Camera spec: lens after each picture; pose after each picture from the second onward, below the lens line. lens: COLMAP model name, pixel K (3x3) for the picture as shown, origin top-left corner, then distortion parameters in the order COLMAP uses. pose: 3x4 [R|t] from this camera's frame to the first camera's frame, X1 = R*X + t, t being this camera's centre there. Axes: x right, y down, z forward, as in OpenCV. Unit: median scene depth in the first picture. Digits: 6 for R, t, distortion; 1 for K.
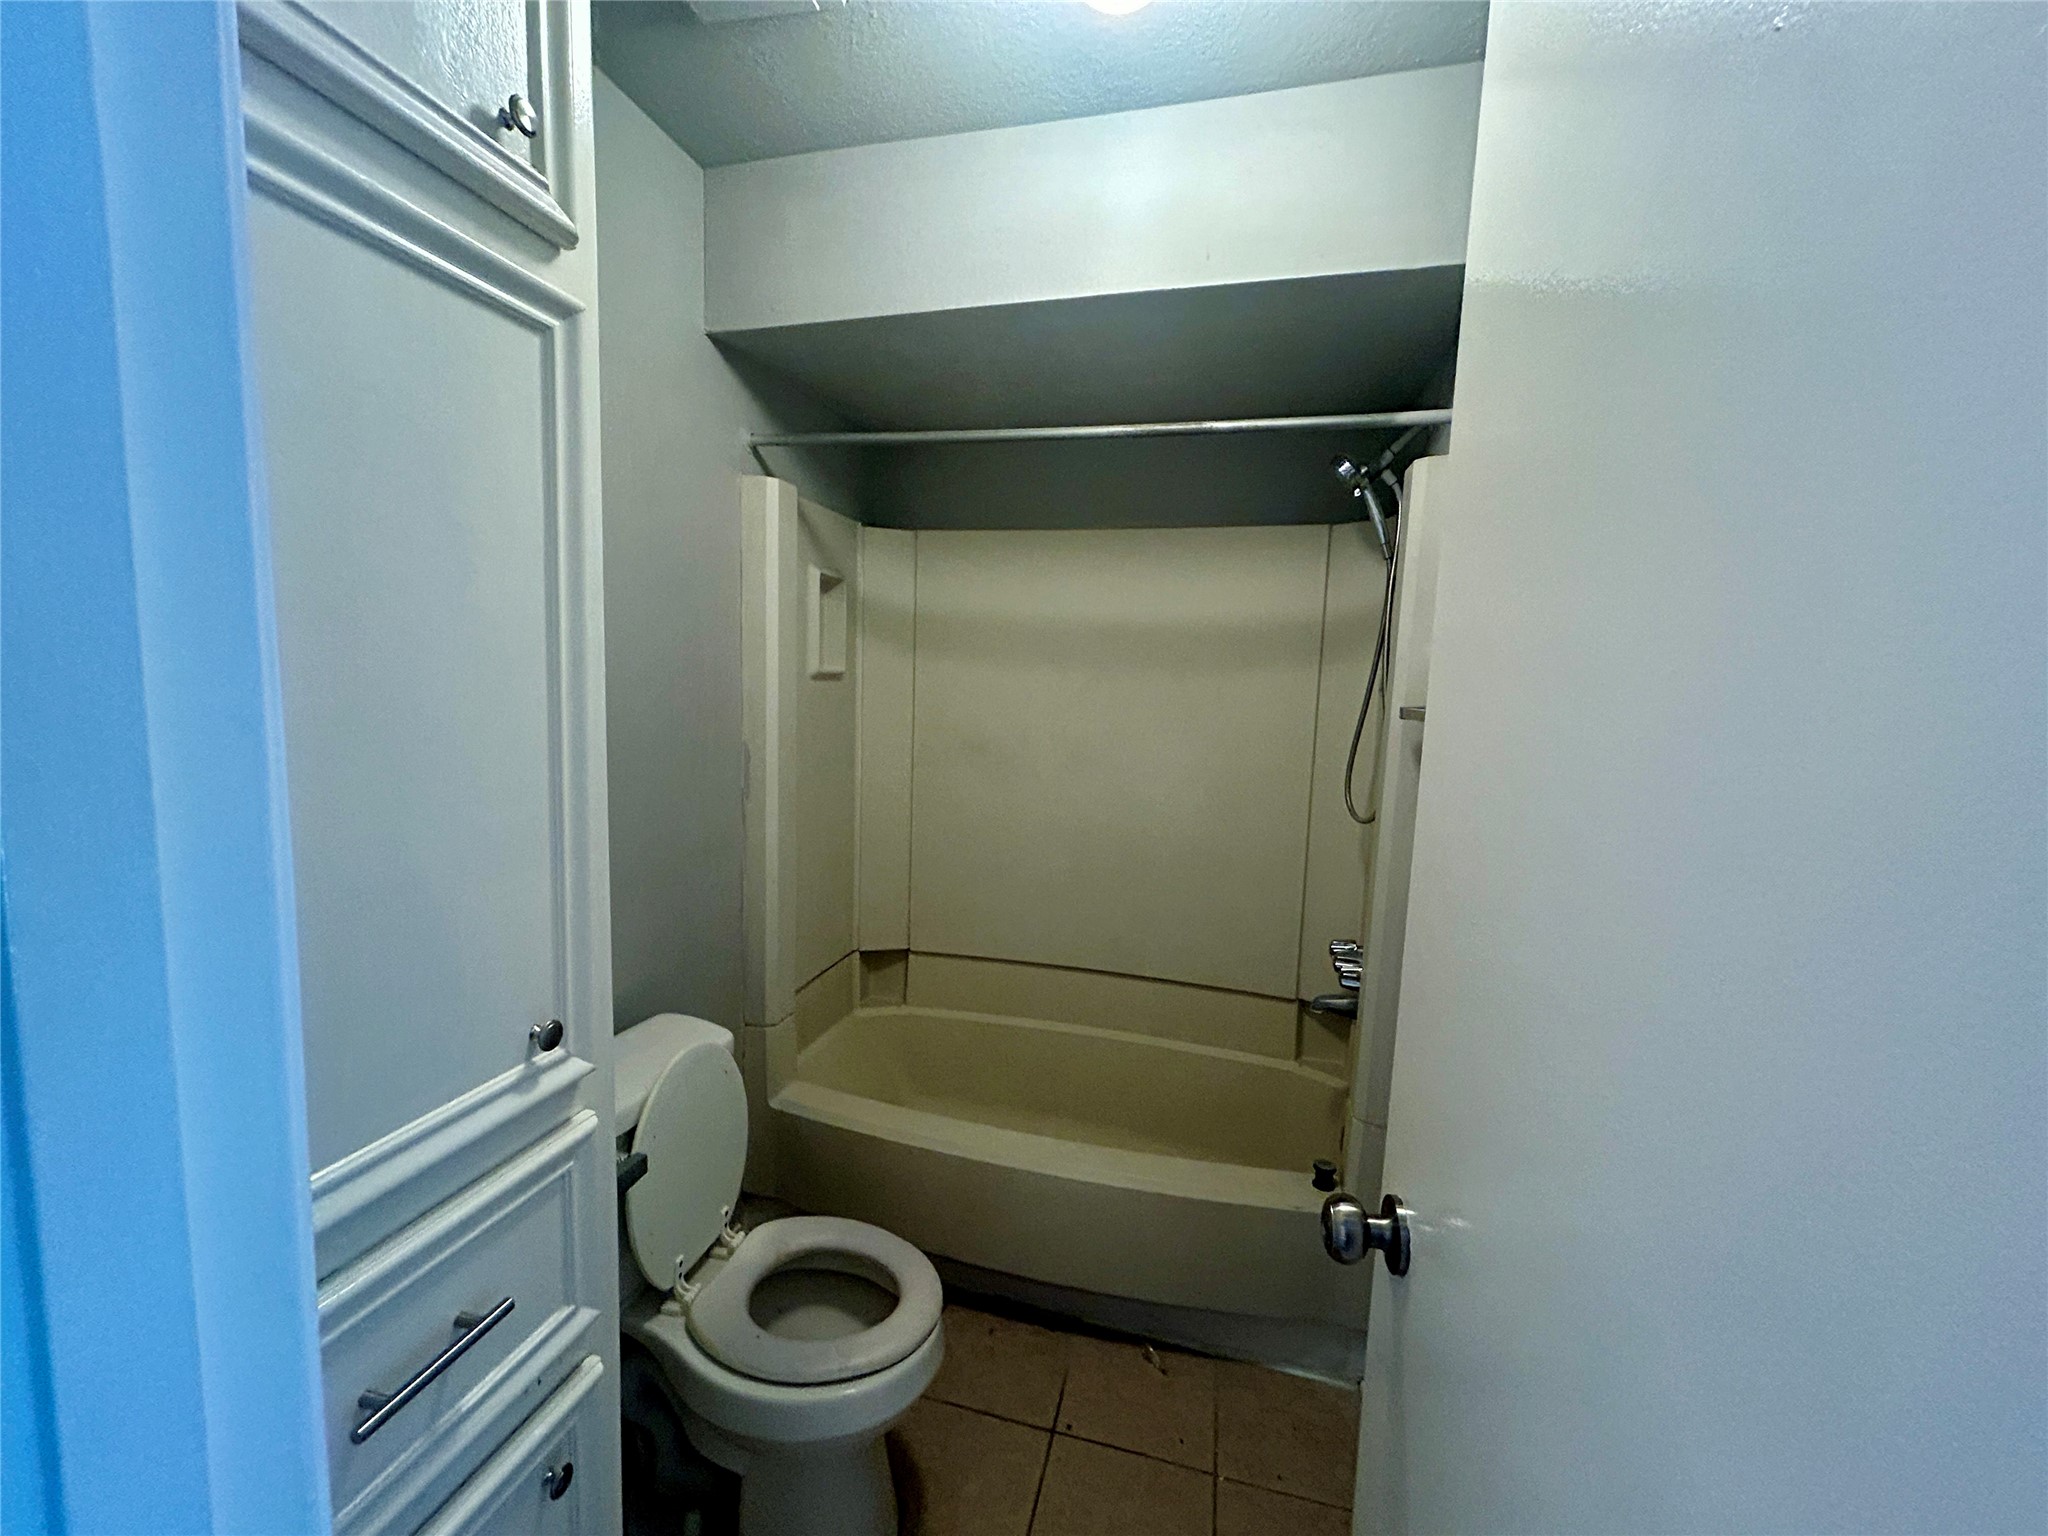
lens RADIAL K [[825.7, 0, 1024.0], [0, 825.7, 768.0], [0, 0, 1]] dist [-0.003784, 0.003171]
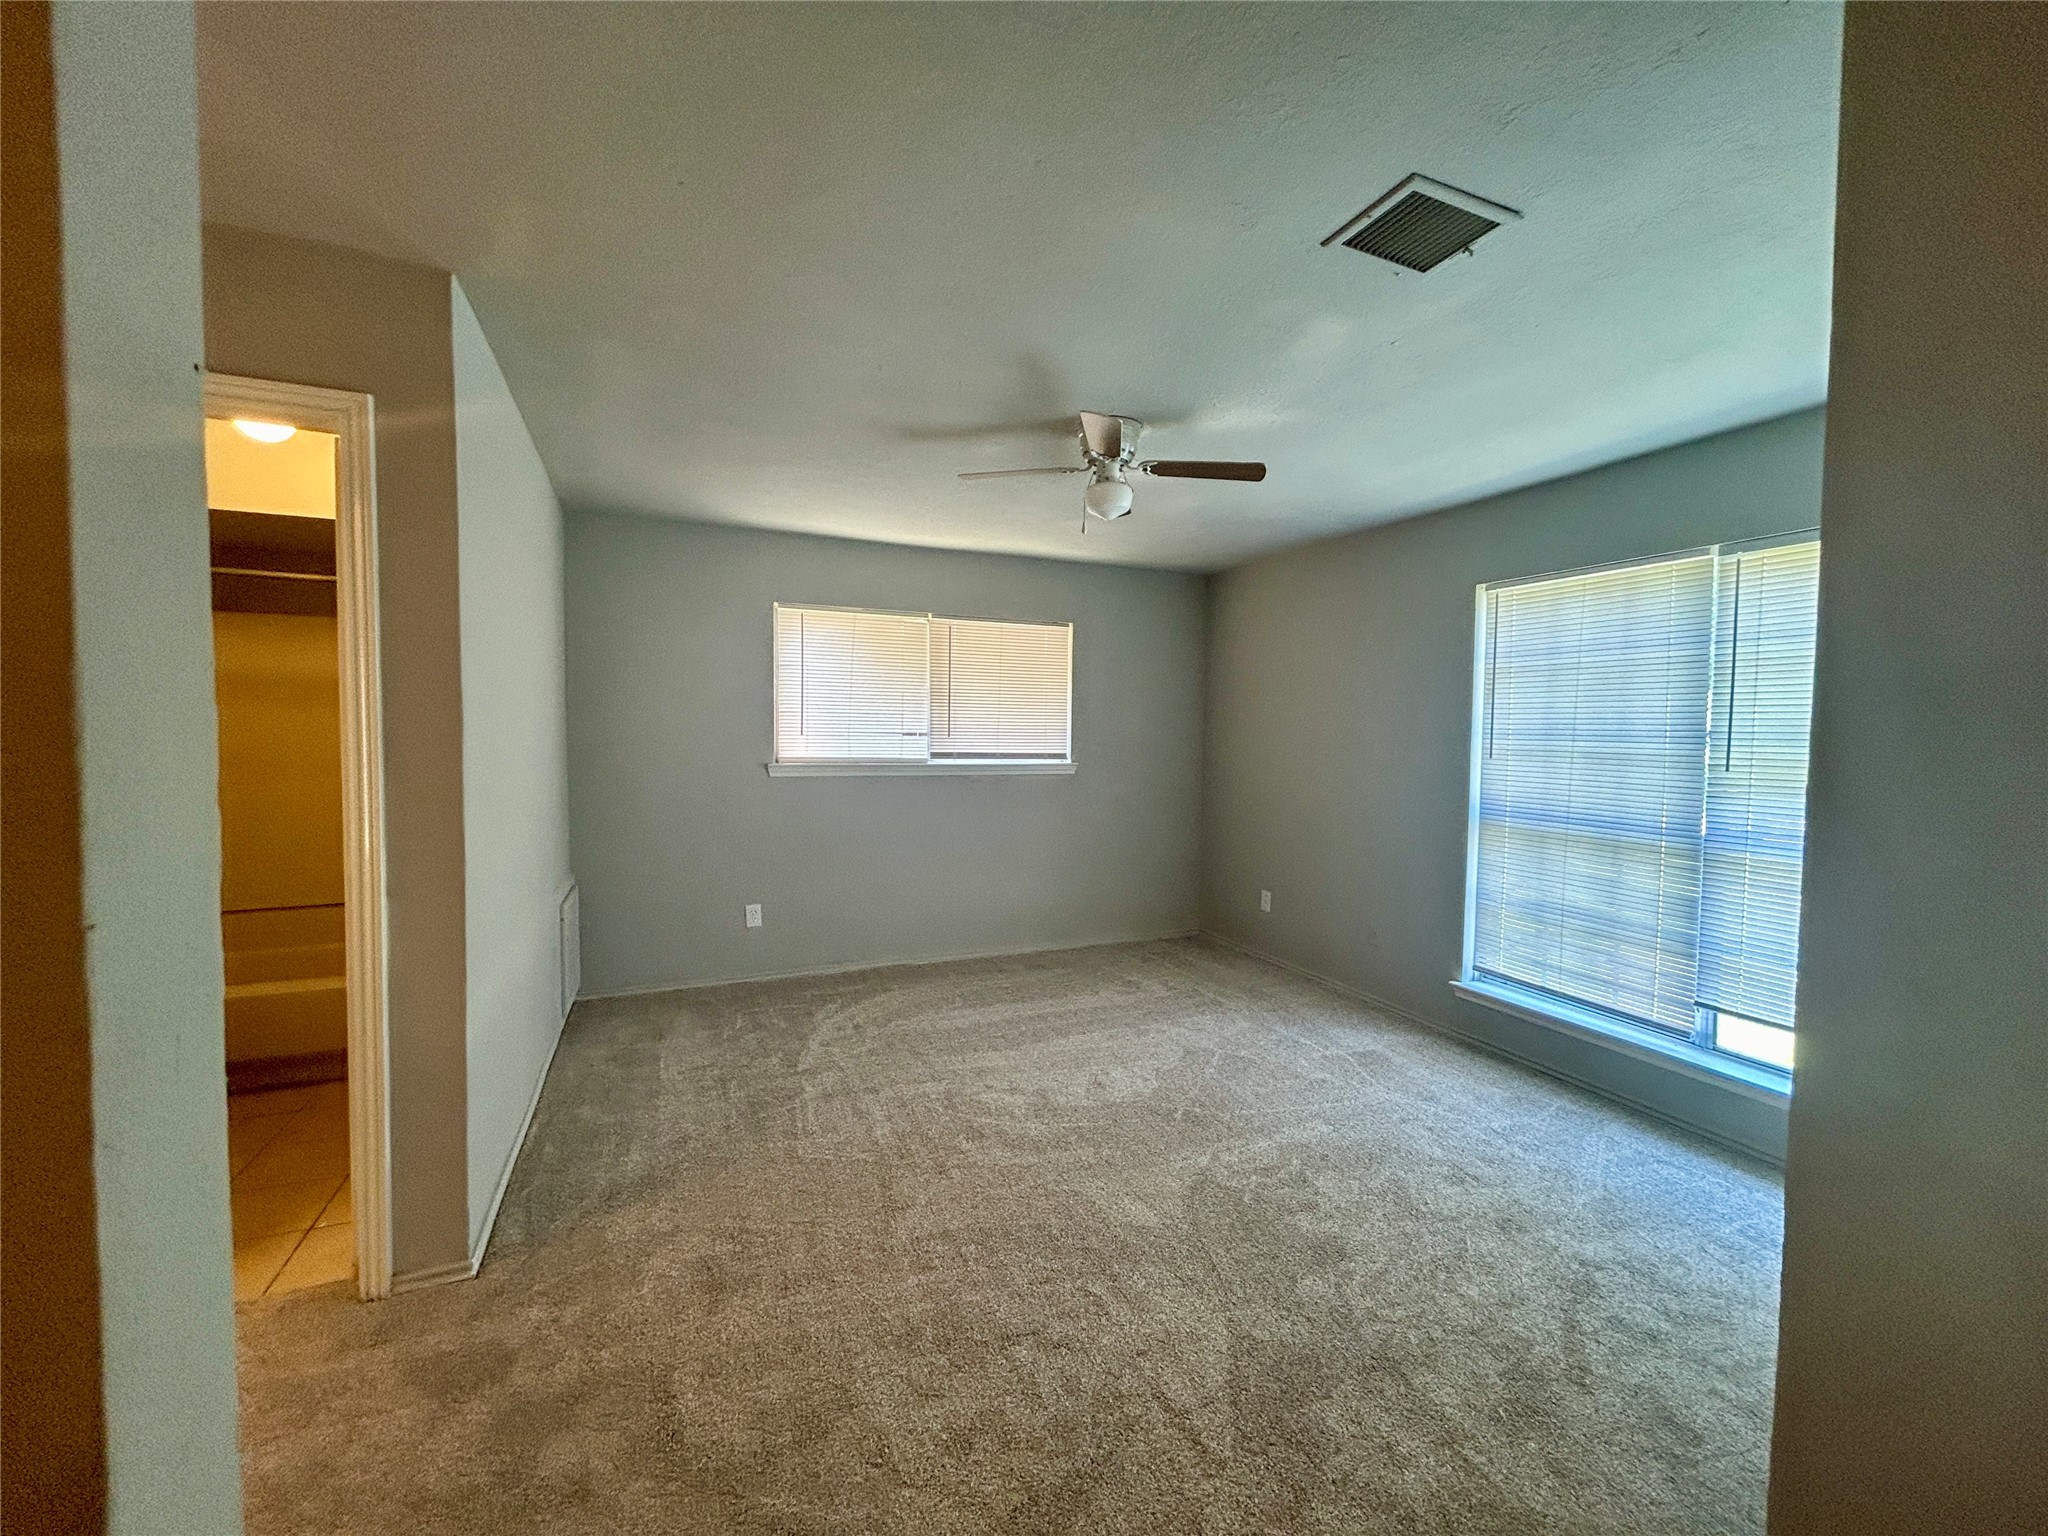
lens RADIAL K [[825.7, 0, 1024.0], [0, 825.7, 768.0], [0, 0, 1]] dist [-0.003784, 0.003171]
pose [[0.788486, -0.052262, 0.612829, -0.037998], [0.081924, 0.996429, -0.020430, 0.186317], [-0.609573, 0.066314, 0.789952, -1.561819]]
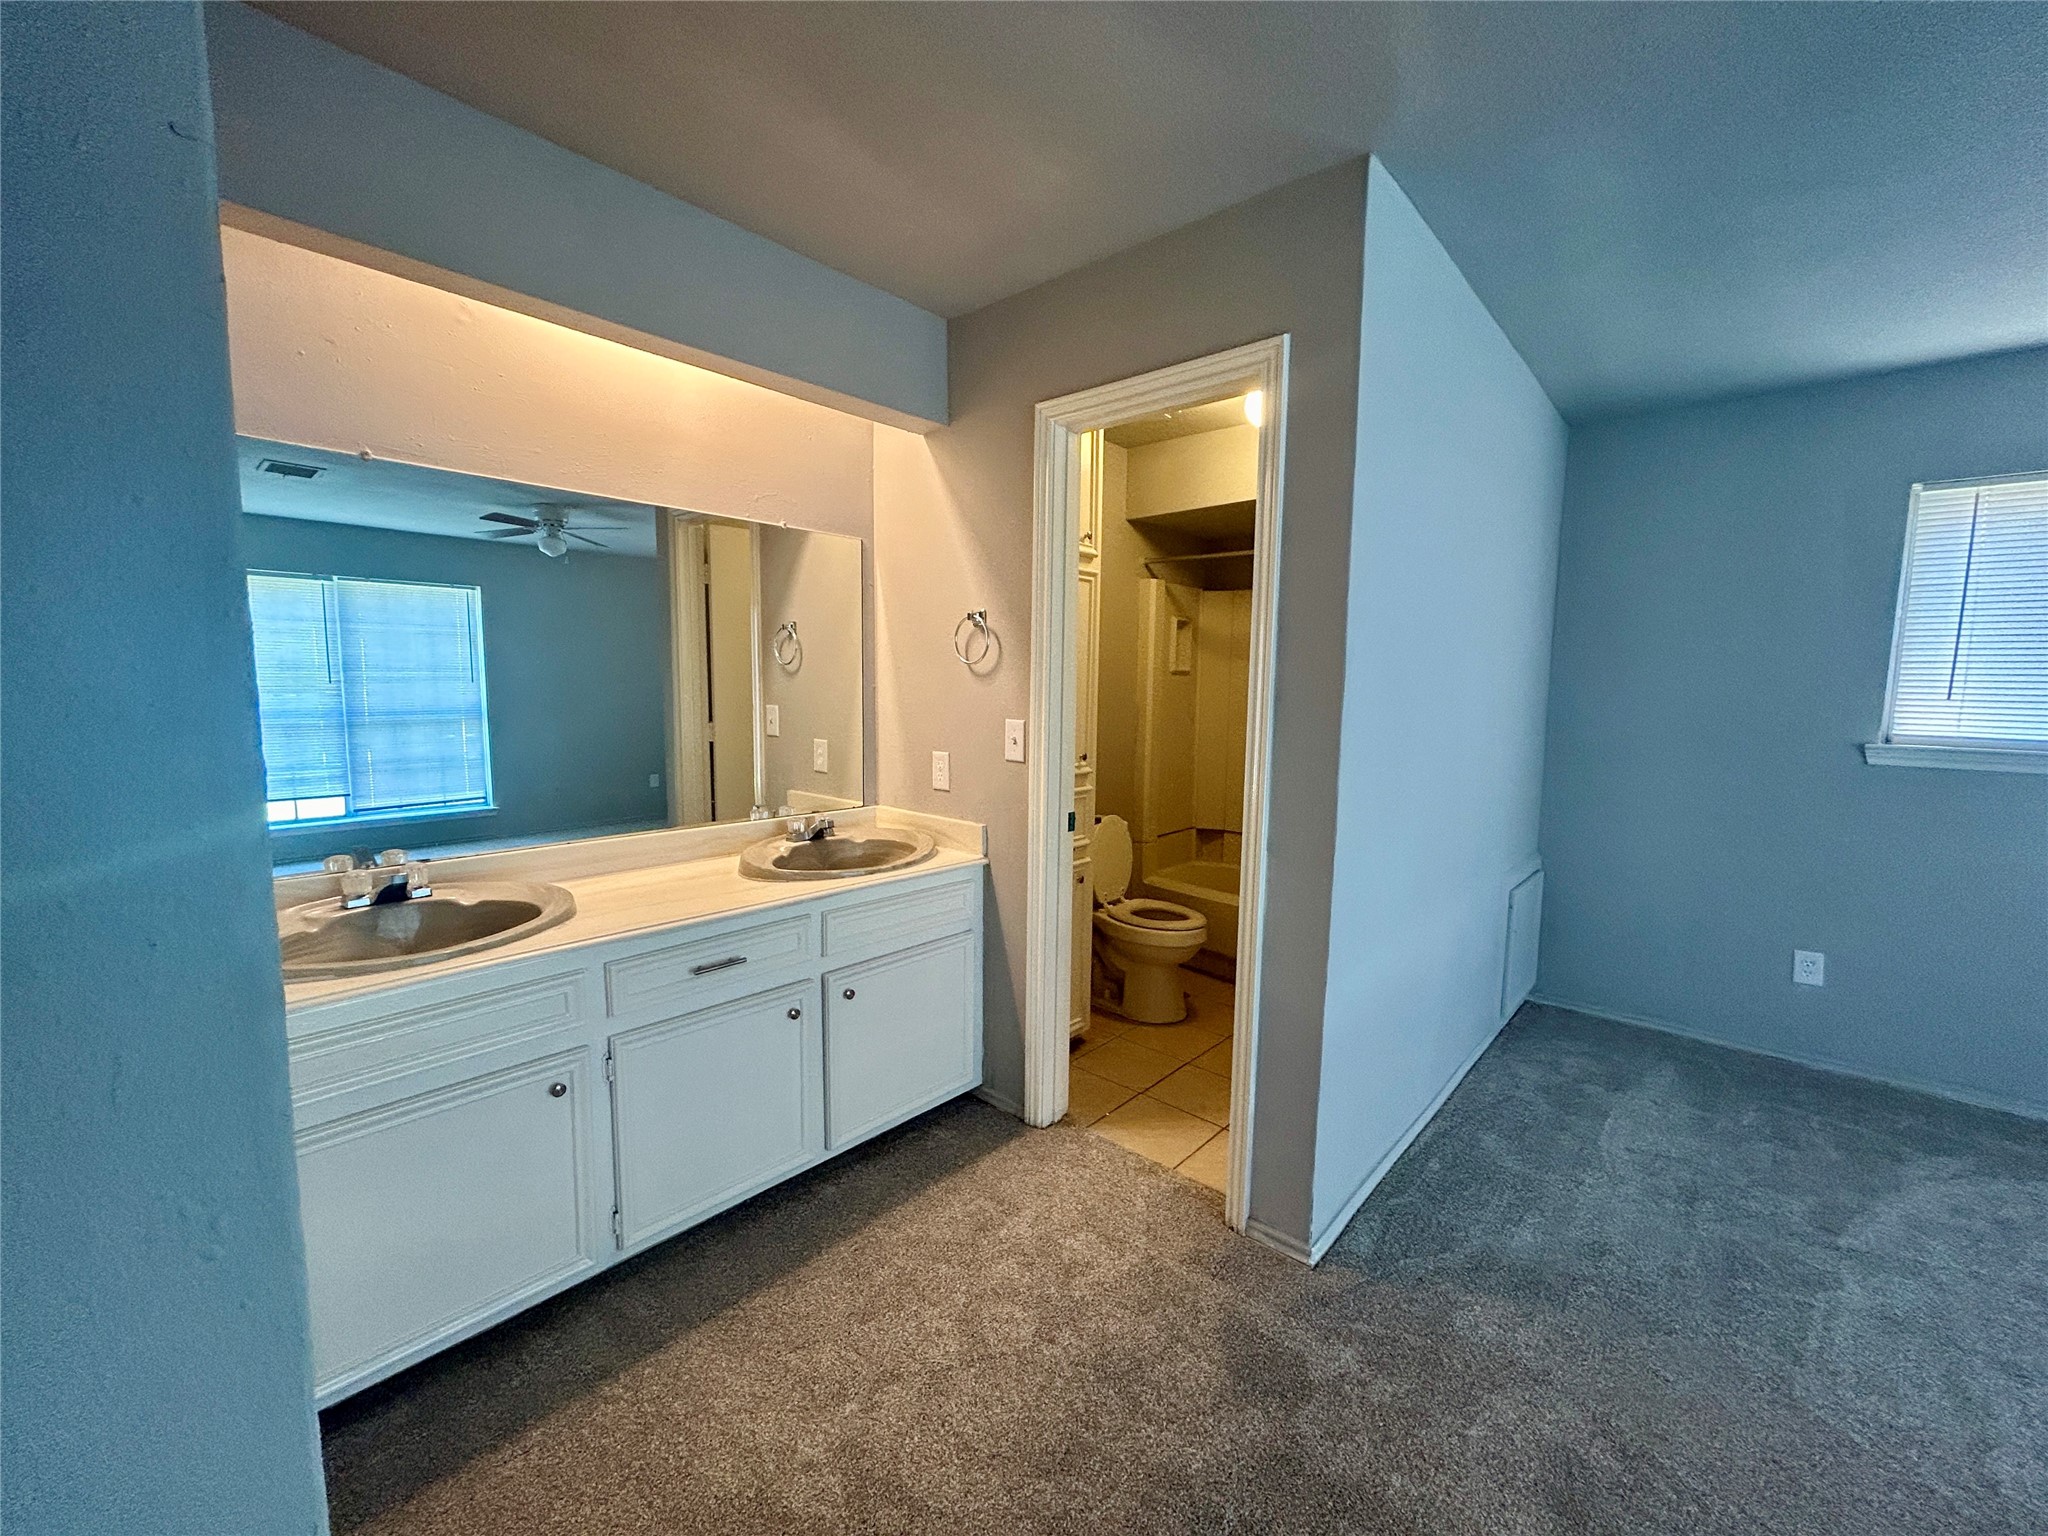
lens RADIAL K [[818.9, 0, 1013.9], [0, 818.9, 764.7], [0, 0, 1]] dist [0.002694, -0.002365]
pose [[0.884506, 0.027787, -0.465700, 0.367267], [-0.035351, 0.999347, -0.007514, 0.152833], [0.465187, 0.023110, 0.884911, -1.008926]]
